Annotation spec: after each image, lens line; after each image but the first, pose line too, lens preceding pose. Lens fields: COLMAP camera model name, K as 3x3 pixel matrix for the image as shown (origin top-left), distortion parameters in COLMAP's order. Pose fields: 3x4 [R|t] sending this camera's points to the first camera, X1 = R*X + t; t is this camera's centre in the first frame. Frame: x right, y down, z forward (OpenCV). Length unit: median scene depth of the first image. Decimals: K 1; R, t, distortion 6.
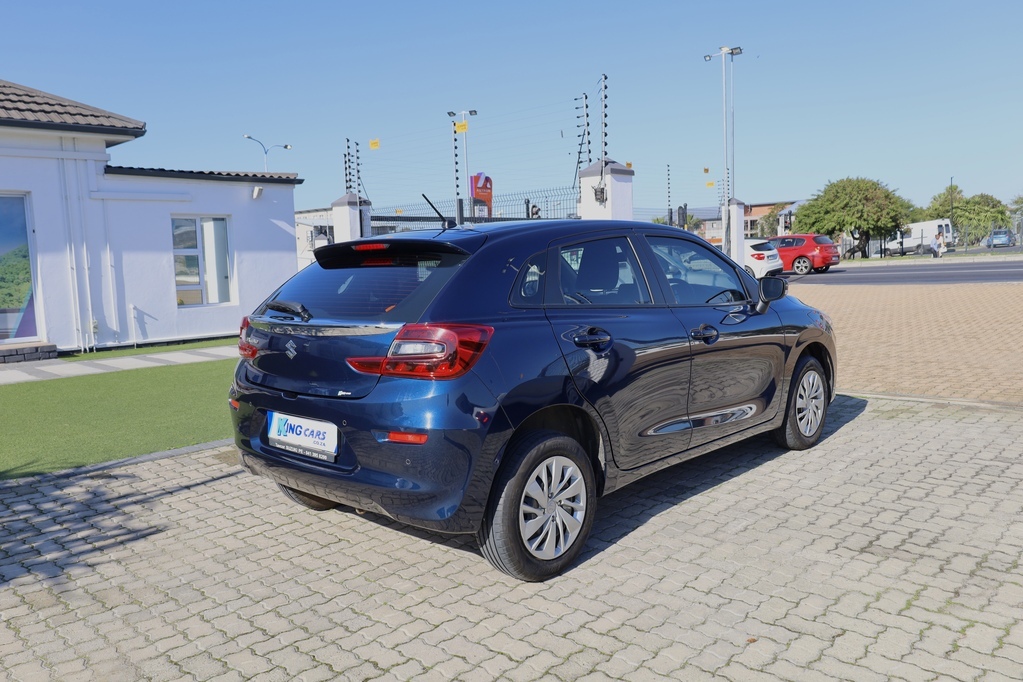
lens RADIAL K [[788.4, 0, 465.1], [0, 788.4, 337.7], [0, 0, 1]] dist [-0.006309, -0.000615]
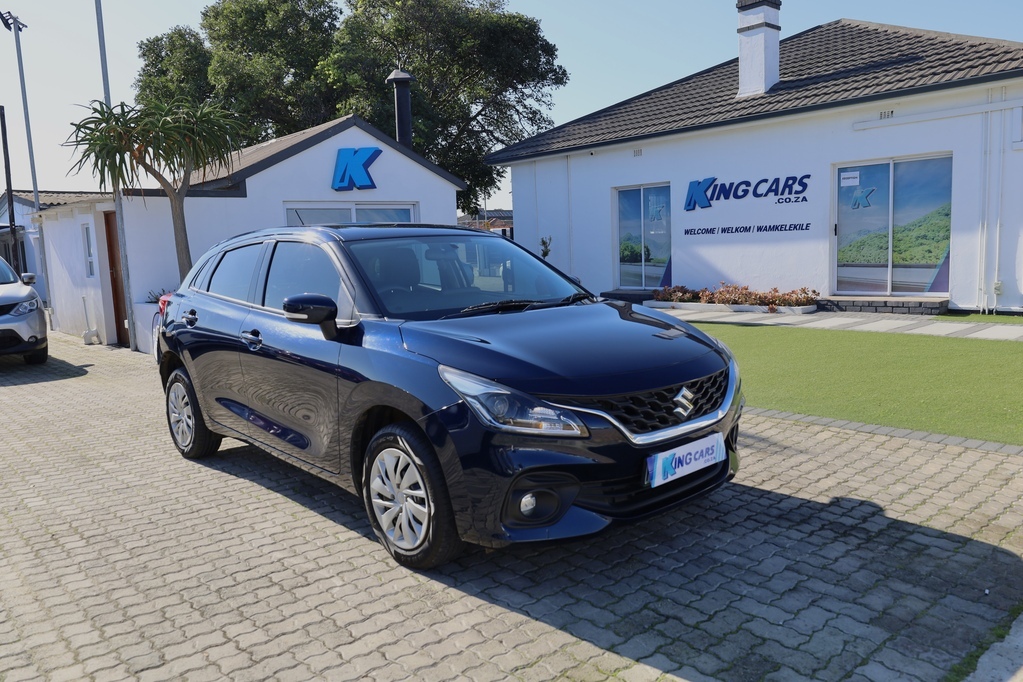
lens RADIAL K [[703.7, 0, 511.5], [0, 703.7, 341.0], [0, 0, 1]] dist [0.002093, 0.001385]
pose [[-0.028138, 0.167006, -0.985554, 1.351306], [-0.061525, 0.983786, 0.168463, -0.202749], [0.997709, 0.065376, -0.017406, 1.513503]]
